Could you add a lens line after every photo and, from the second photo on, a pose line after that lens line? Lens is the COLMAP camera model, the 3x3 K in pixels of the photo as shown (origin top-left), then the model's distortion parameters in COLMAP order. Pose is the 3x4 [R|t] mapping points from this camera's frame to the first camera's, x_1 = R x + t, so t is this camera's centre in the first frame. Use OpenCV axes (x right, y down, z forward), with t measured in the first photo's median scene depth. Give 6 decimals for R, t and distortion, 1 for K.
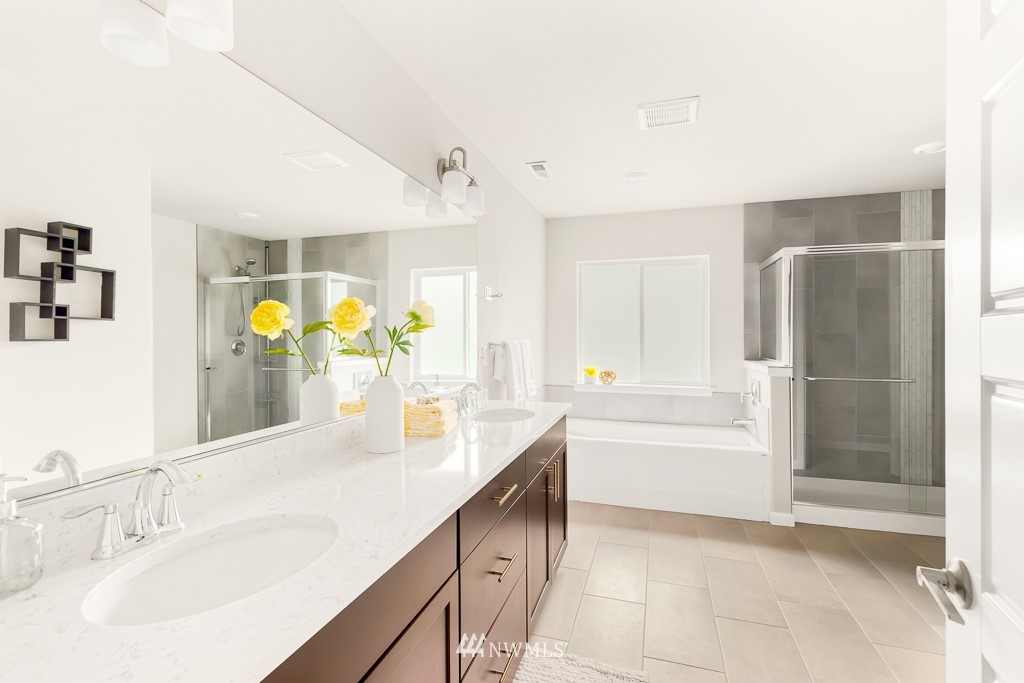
lens RADIAL K [[461.0, 0, 512.0], [0, 461.0, 341.5], [0, 0, 1]] dist [-0.002118, -0.000483]
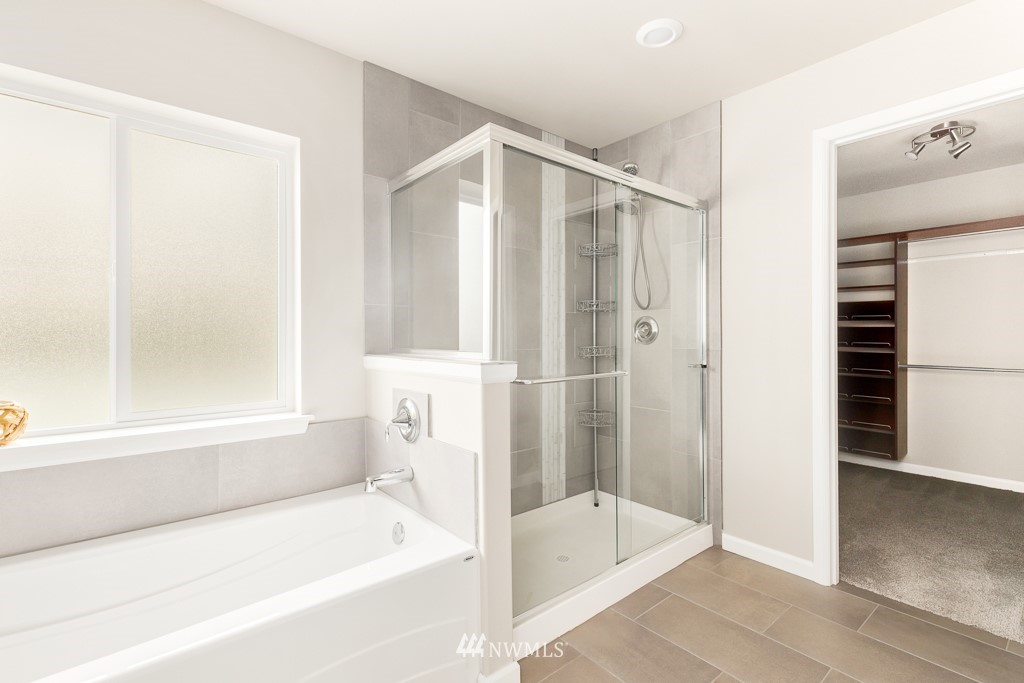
lens RADIAL K [[461.0, 0, 512.0], [0, 461.0, 341.5], [0, 0, 1]] dist [-0.002118, -0.000483]
pose [[0.547426, -0.007533, 0.836820, 0.149792], [0.003999, 0.999972, 0.006386, 0.021964], [-0.836845, -0.000150, 0.547441, 0.565578]]
